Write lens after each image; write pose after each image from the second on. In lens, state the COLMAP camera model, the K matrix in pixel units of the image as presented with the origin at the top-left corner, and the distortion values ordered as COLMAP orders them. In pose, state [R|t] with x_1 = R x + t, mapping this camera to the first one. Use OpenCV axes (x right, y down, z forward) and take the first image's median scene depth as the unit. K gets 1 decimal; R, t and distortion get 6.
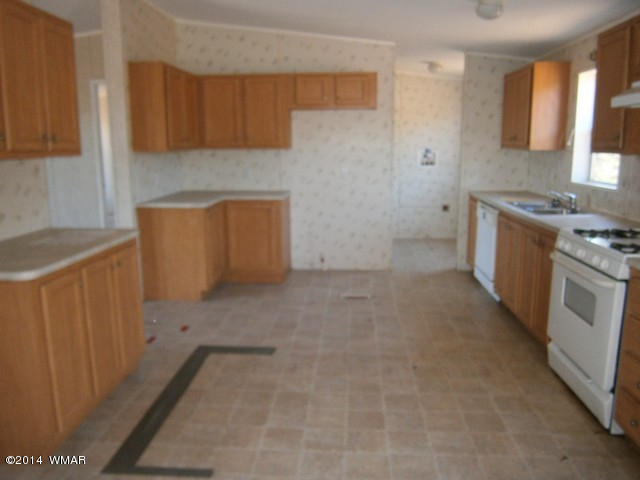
lens RADIAL K [[507.0, 0, 320.0], [0, 507.0, 240.0], [0, 0, 1]] dist [-0.065818, 0.060441]
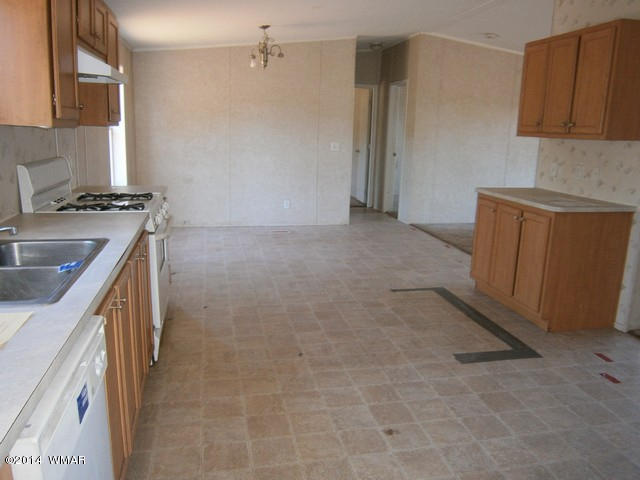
lens RADIAL K [[507.0, 0, 320.0], [0, 507.0, 240.0], [0, 0, 1]] dist [-0.065818, 0.060441]
pose [[-0.961125, 0.038201, -0.273457, 0.445600], [-0.072866, 0.920183, 0.384648, -0.349926], [0.266325, 0.389621, -0.881627, 1.939290]]
